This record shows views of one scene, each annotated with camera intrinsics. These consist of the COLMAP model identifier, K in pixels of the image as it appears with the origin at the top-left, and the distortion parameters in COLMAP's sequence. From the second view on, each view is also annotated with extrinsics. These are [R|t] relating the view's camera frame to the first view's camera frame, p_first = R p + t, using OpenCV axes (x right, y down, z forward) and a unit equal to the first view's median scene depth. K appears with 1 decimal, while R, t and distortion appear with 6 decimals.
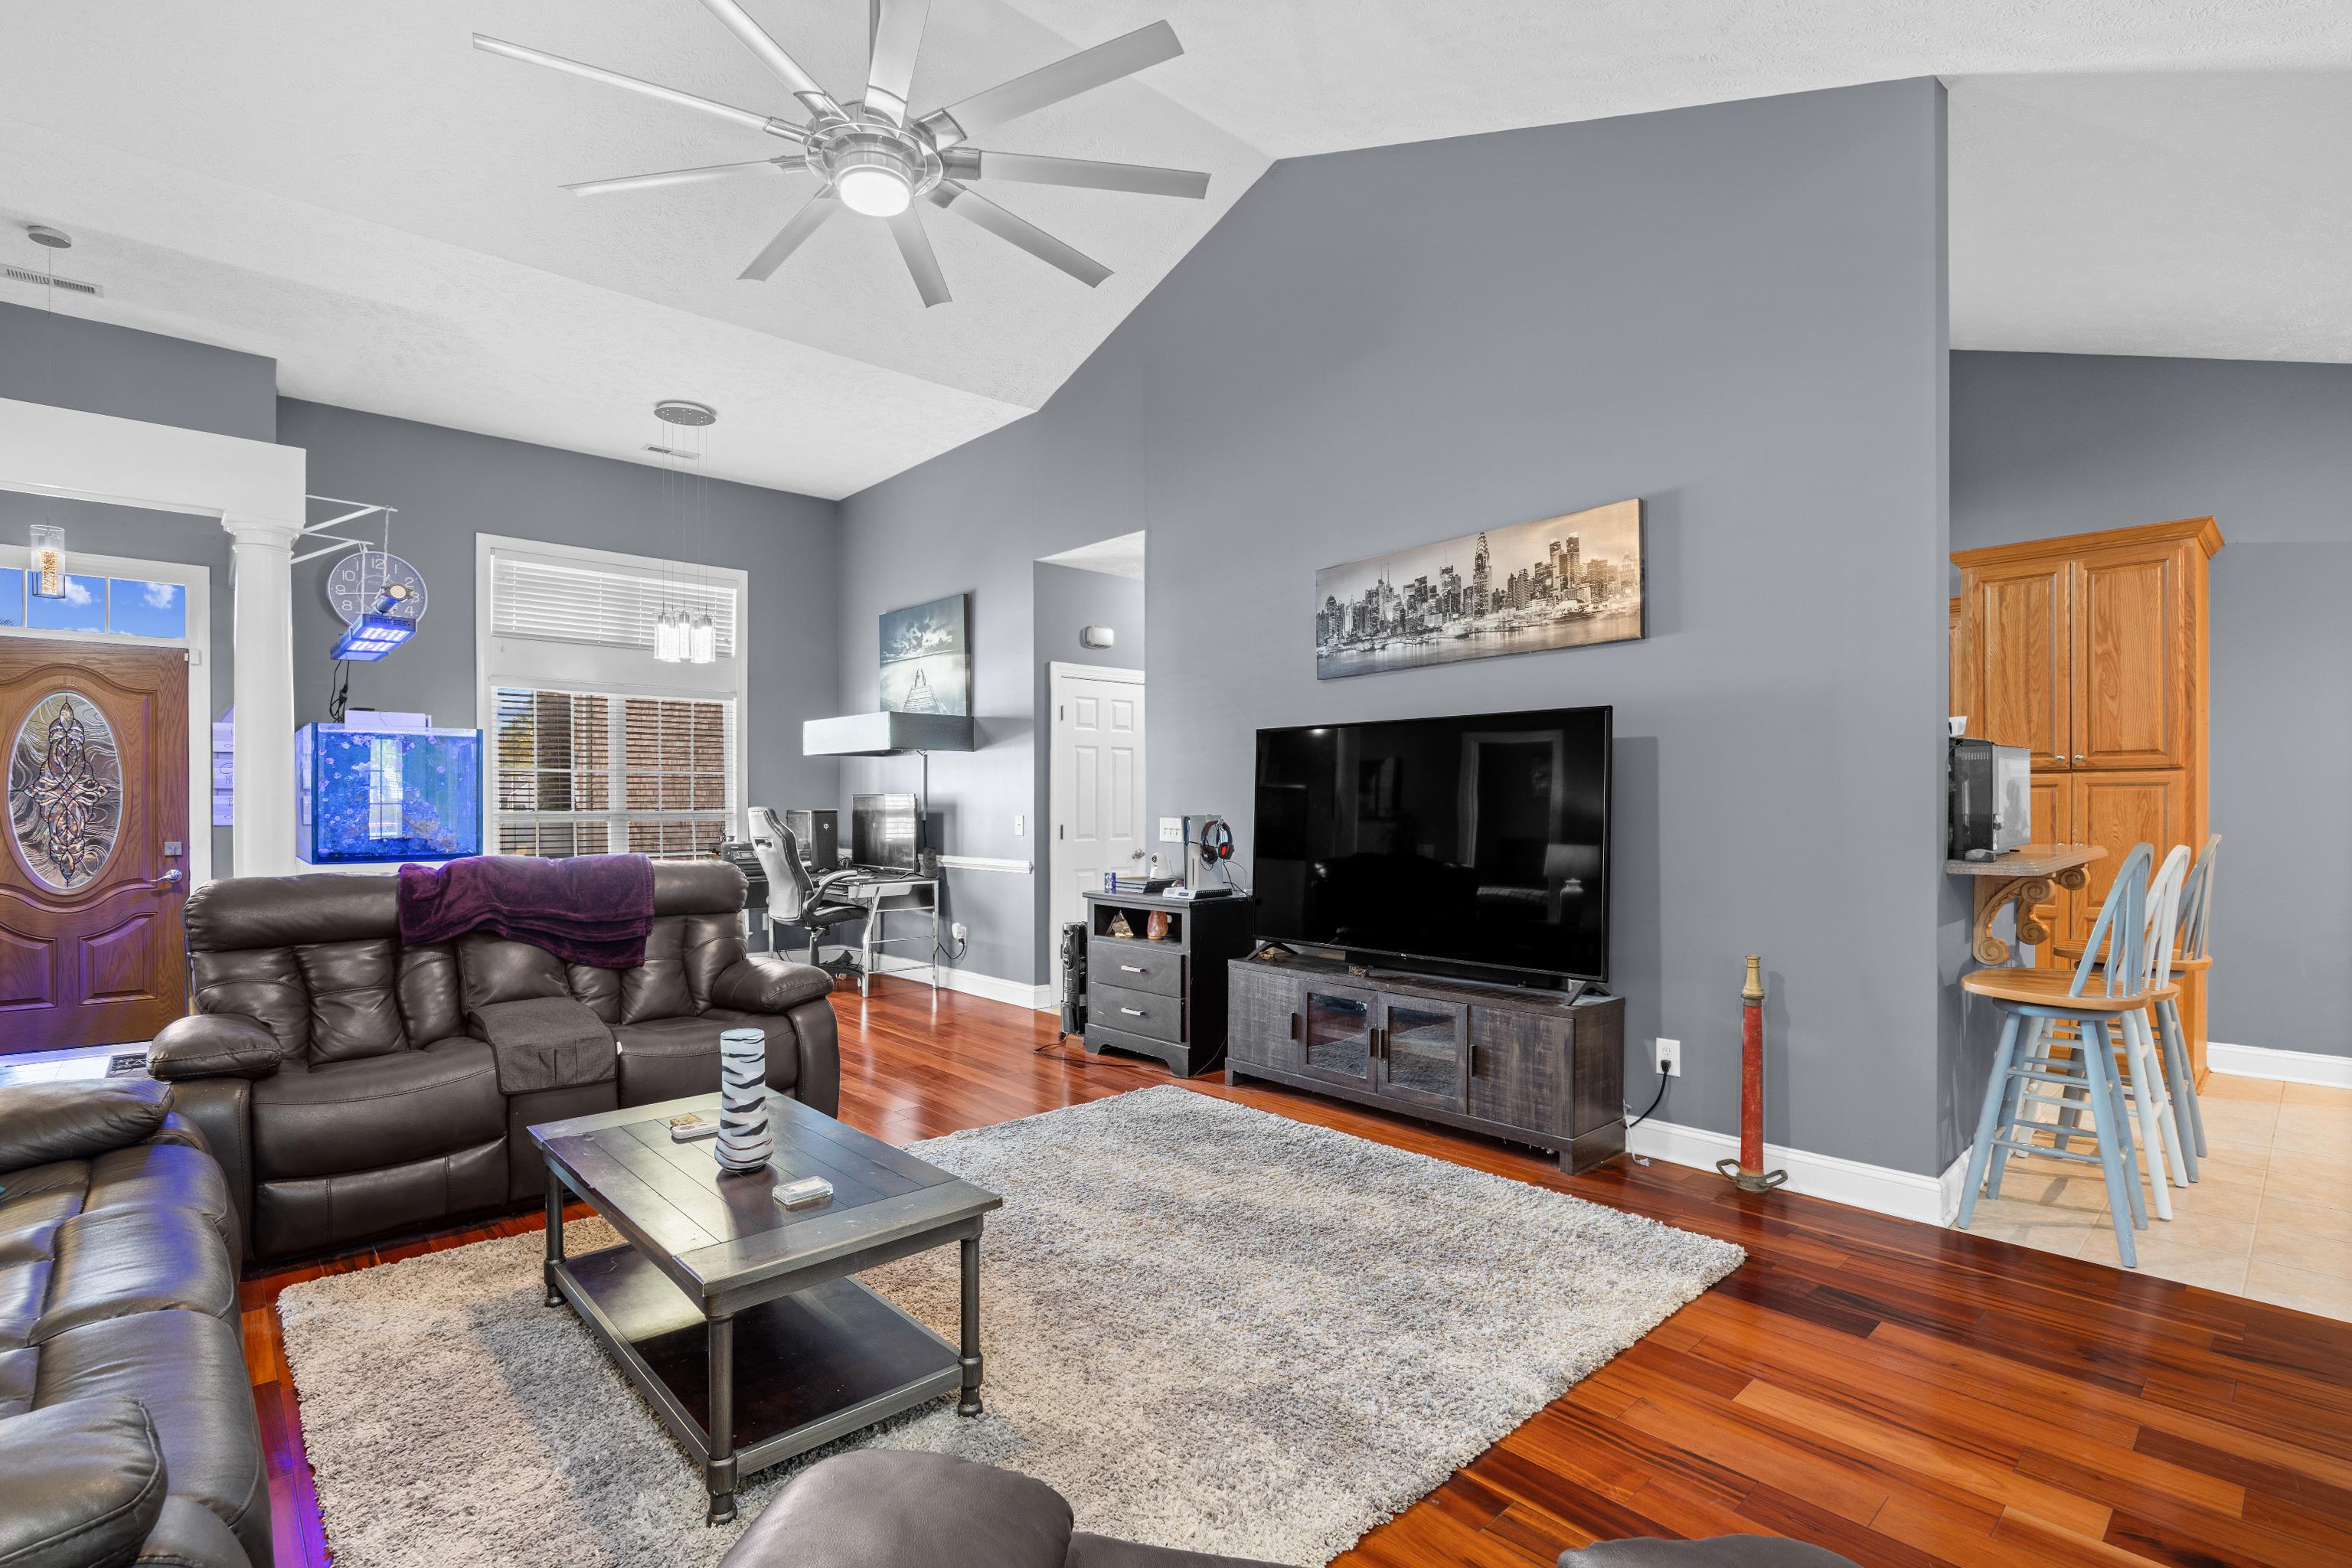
lens RADIAL K [[1097.4, 0, 1161.1], [0, 1097.4, 809.0], [0, 0, 1]] dist [-0.017080, 0.002080]
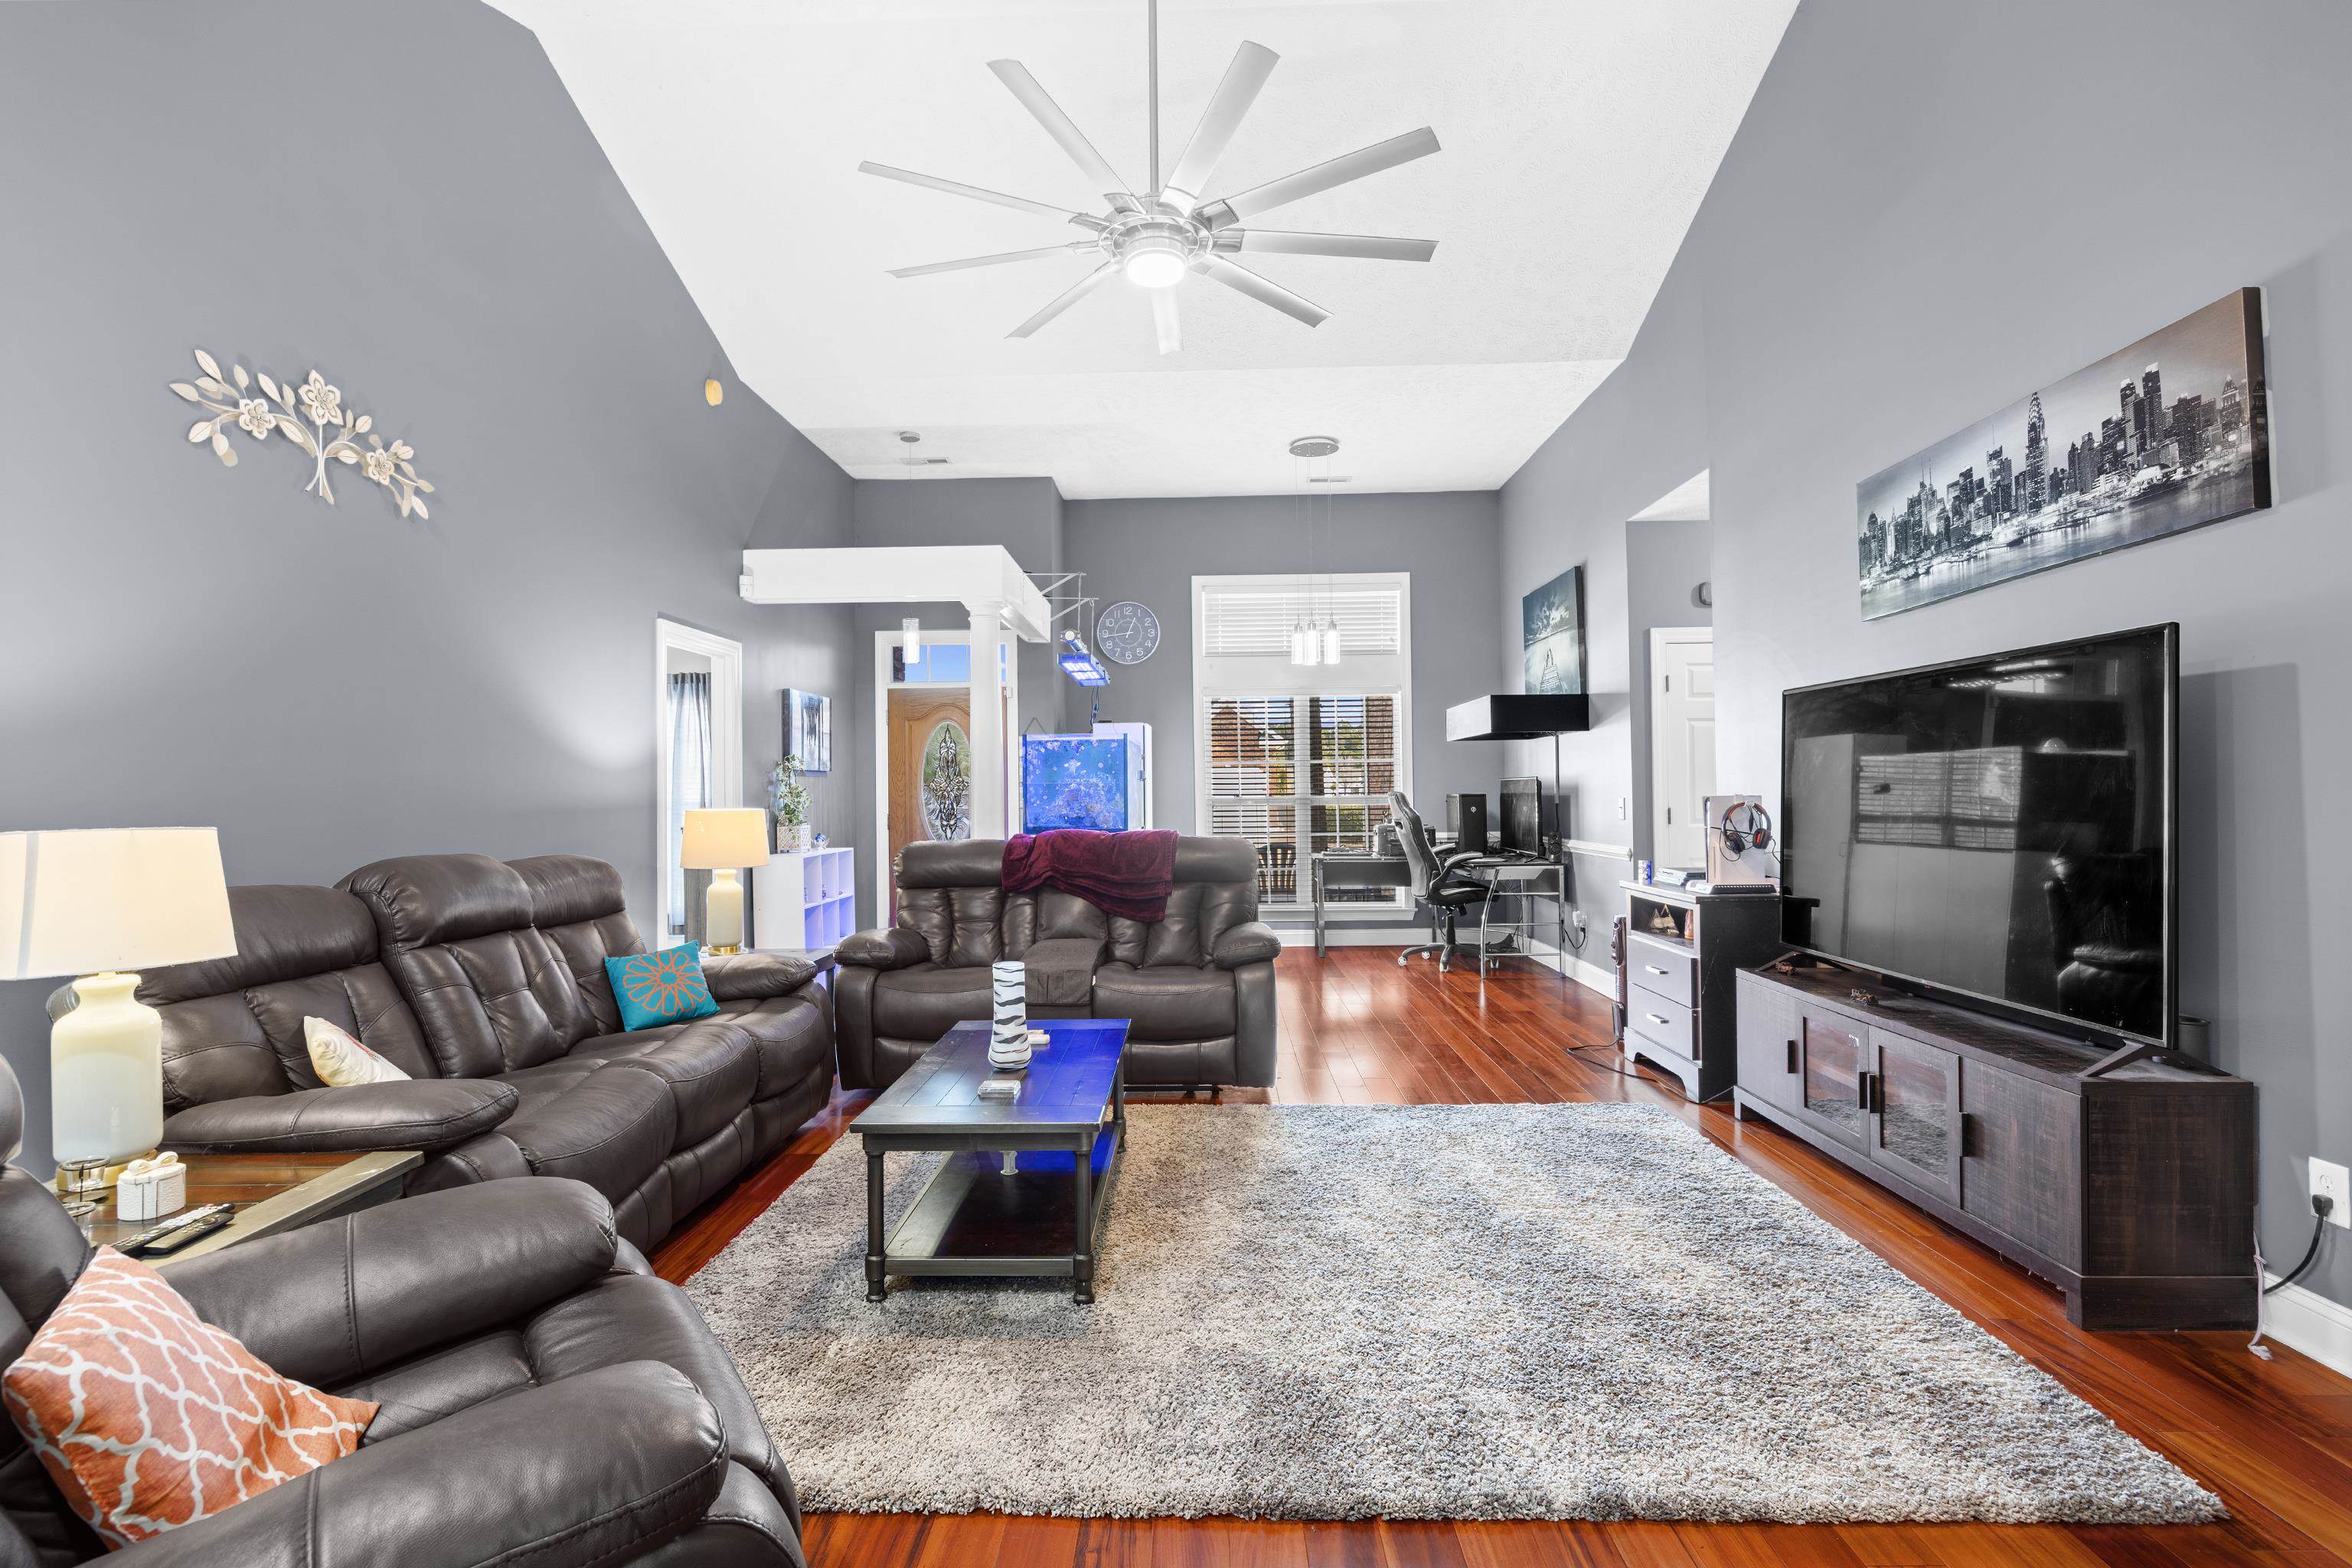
lens RADIAL K [[1097.4, 0, 1164.2], [0, 1097.4, 778.5], [0, 0, 1]] dist [-0.017080, 0.002080]
pose [[0.716137, -0.017201, -0.697748, 0.344067], [0.007457, 0.999828, -0.016995, 0.003556], [0.697920, 0.006968, 0.716142, 0.100254]]
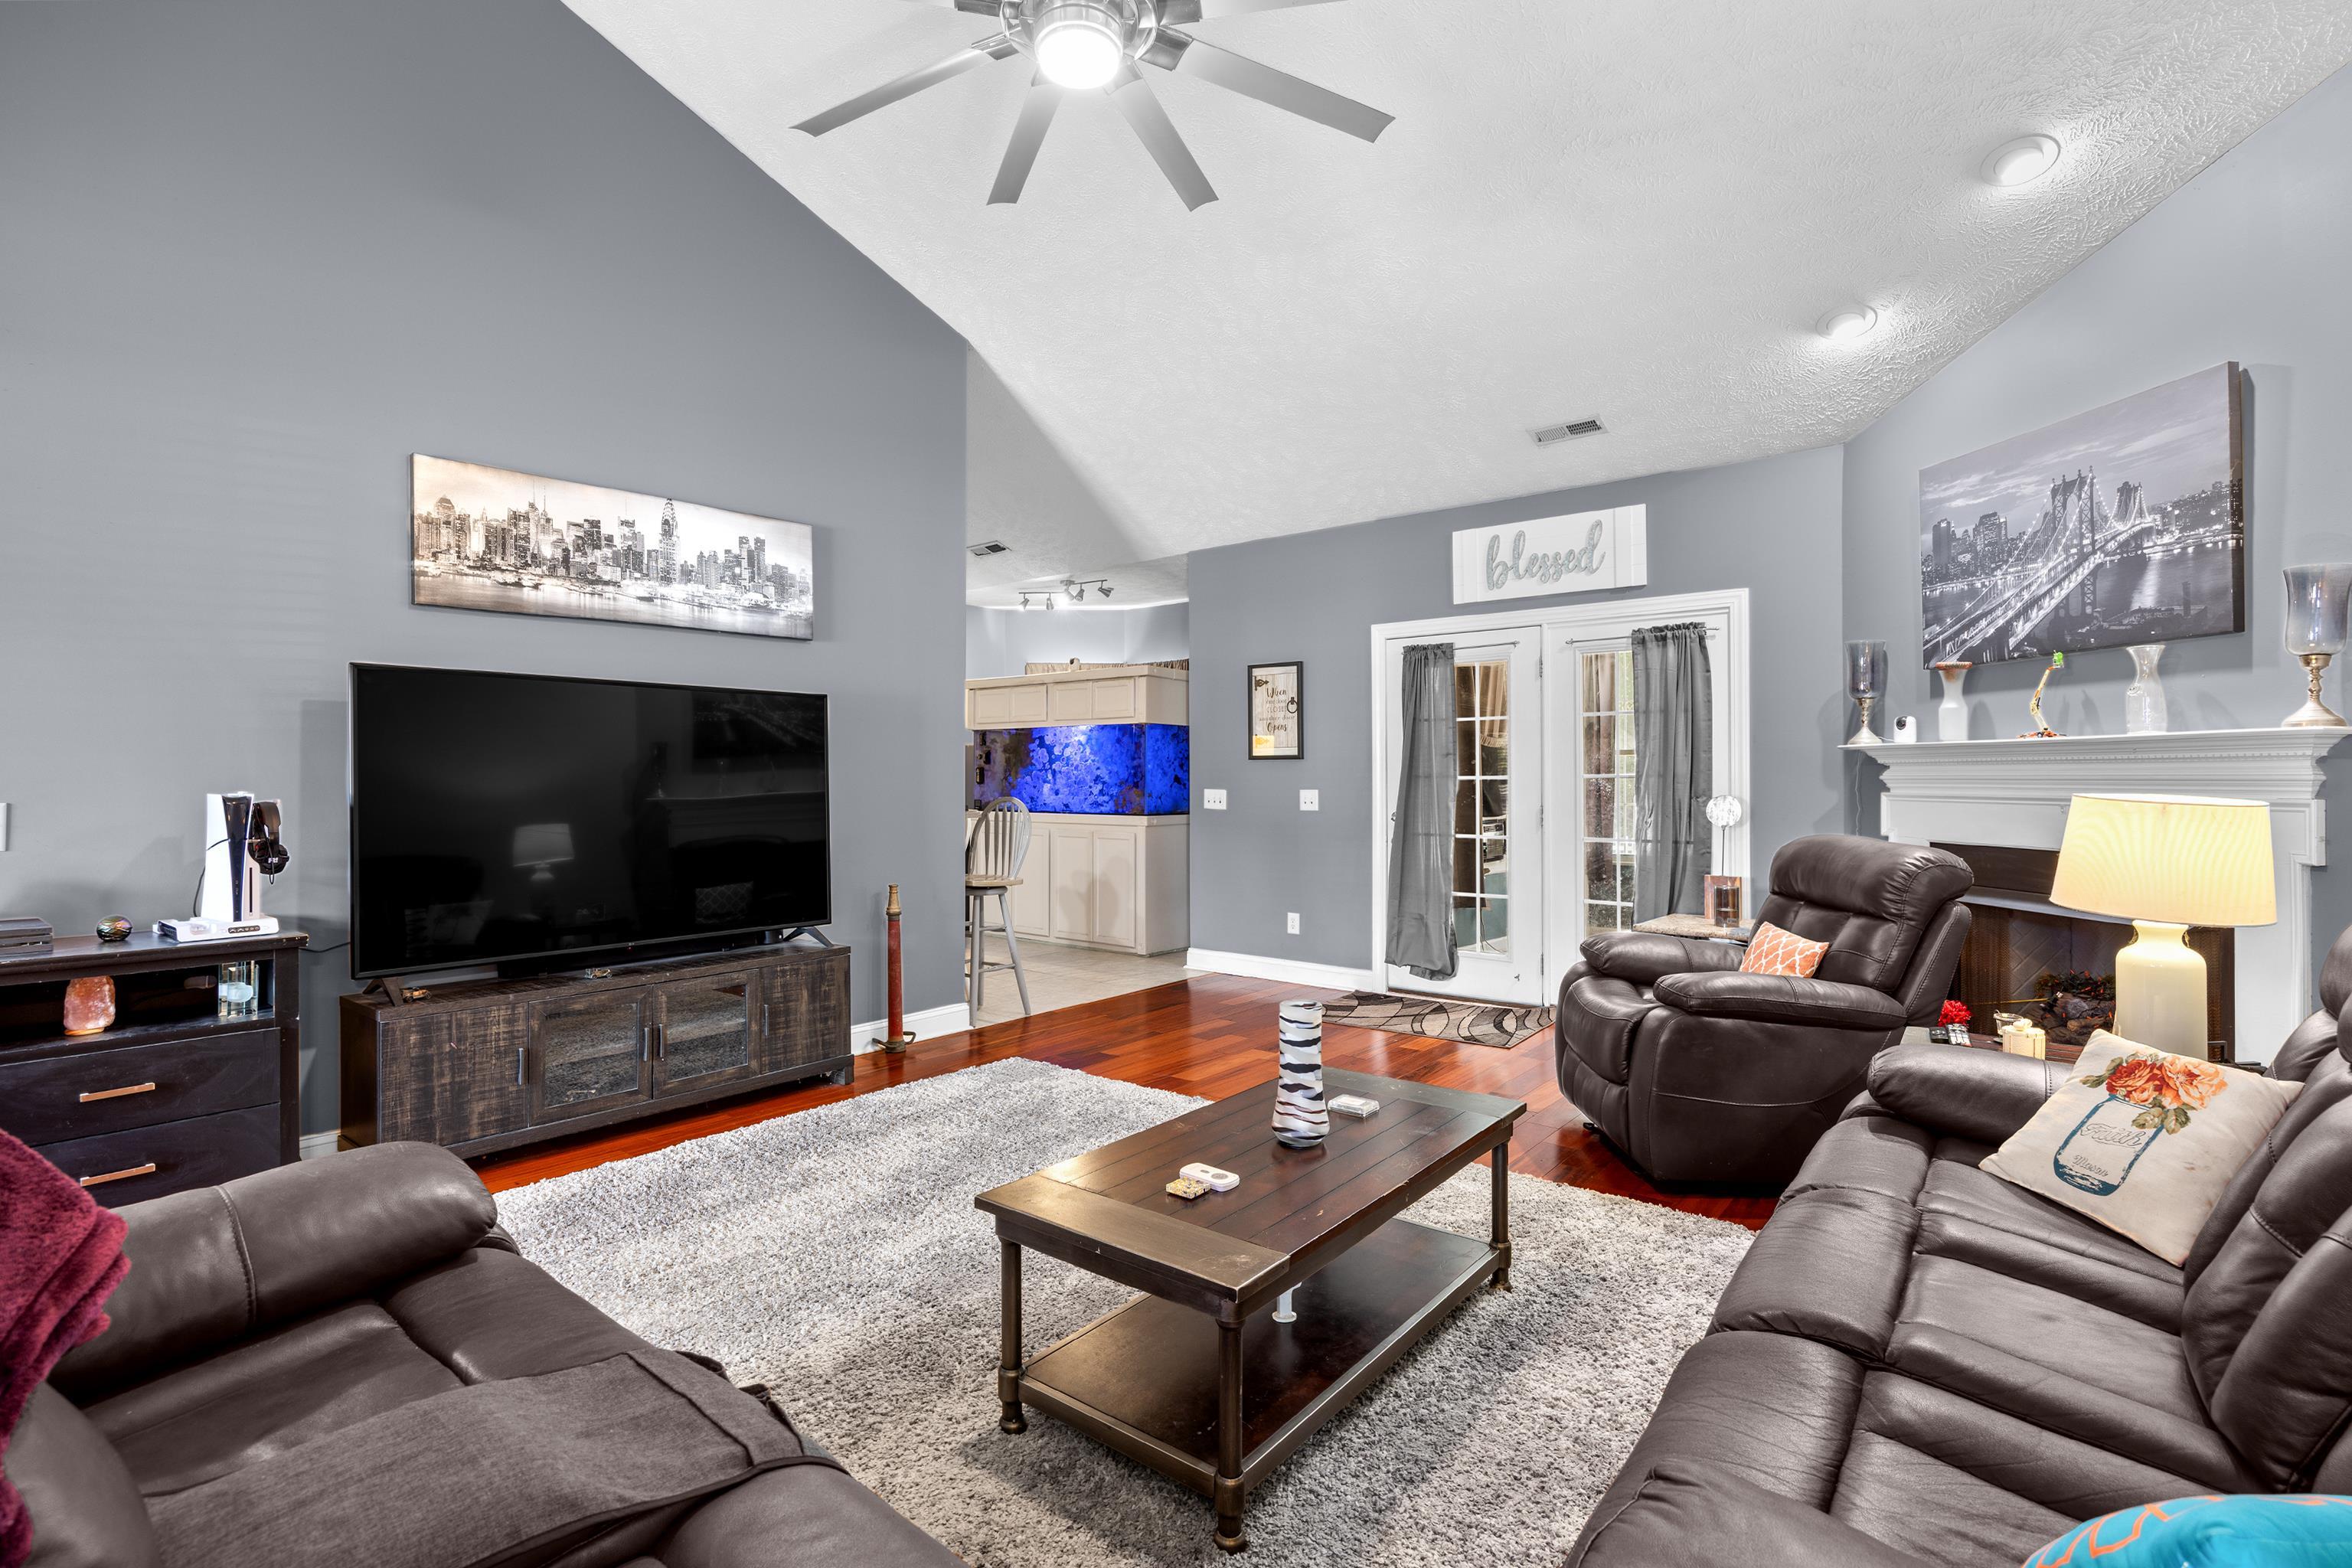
lens RADIAL K [[1097.4, 0, 1183.7], [0, 1097.4, 780.8], [0, 0, 1]] dist [-0.017080, 0.002080]
pose [[-0.167680, 0.000358, 0.985841, -0.685025], [0.007839, 0.999969, 0.000970, 0.002108], [-0.985810, 0.007890, -0.167678, 0.654073]]
